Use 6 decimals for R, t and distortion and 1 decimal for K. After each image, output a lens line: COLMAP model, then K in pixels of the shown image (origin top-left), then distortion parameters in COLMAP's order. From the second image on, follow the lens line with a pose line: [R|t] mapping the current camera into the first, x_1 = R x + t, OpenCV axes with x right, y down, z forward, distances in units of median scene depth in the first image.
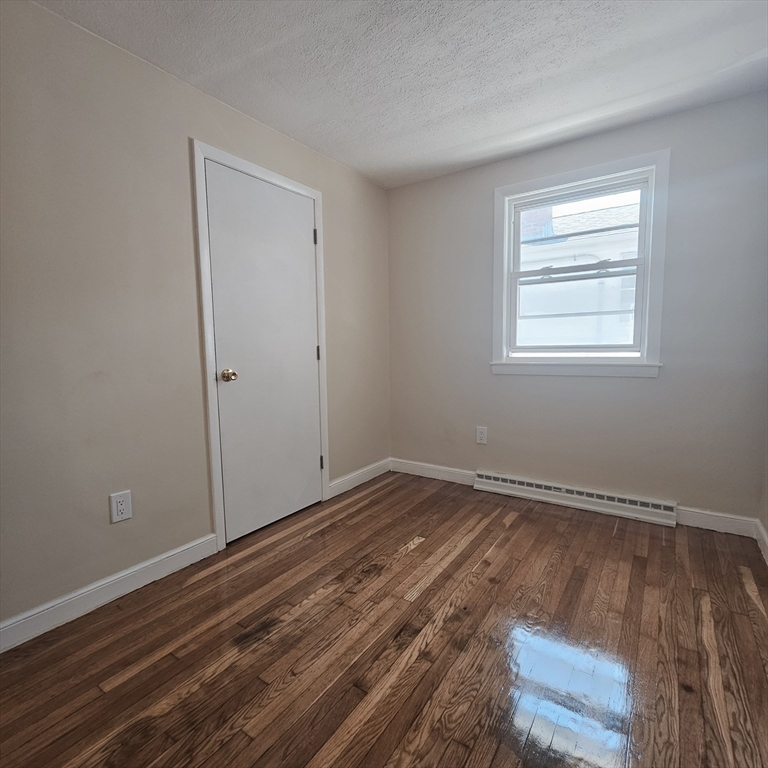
lens RADIAL K [[418.3, 0, 379.5], [0, 418.3, 393.7], [0, 0, 1]] dist [-0.003879, -0.000036]
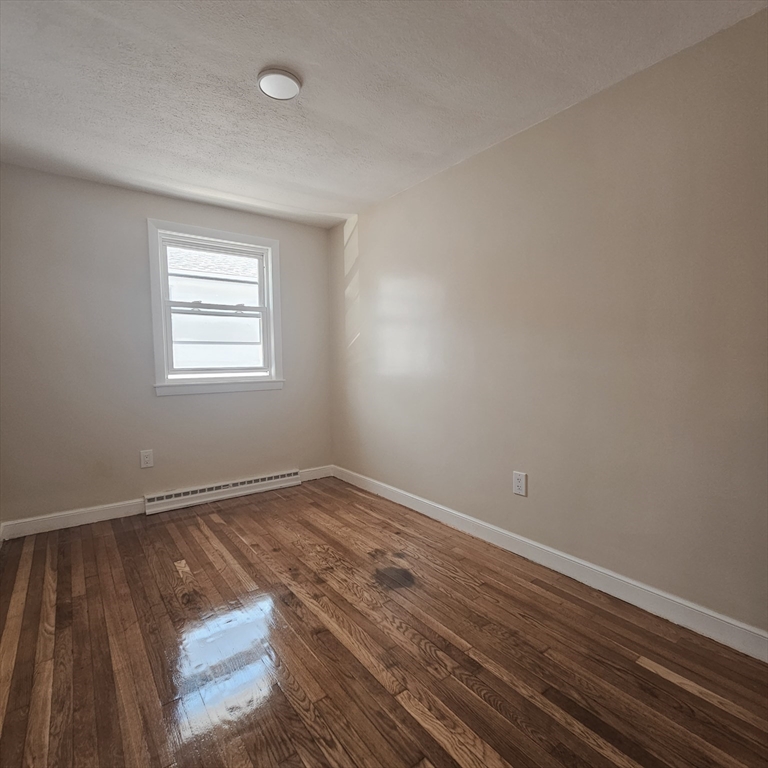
lens RADIAL K [[414.3, 0, 383.7], [0, 414.3, 395.4], [0, 0, 1]] dist [-0.000168, 0.000156]
pose [[0.320582, -0.068008, 0.944776, -0.615073], [0.113404, 0.993001, 0.032999, -0.022881], [-0.940408, 0.096563, 0.326051, 0.175742]]
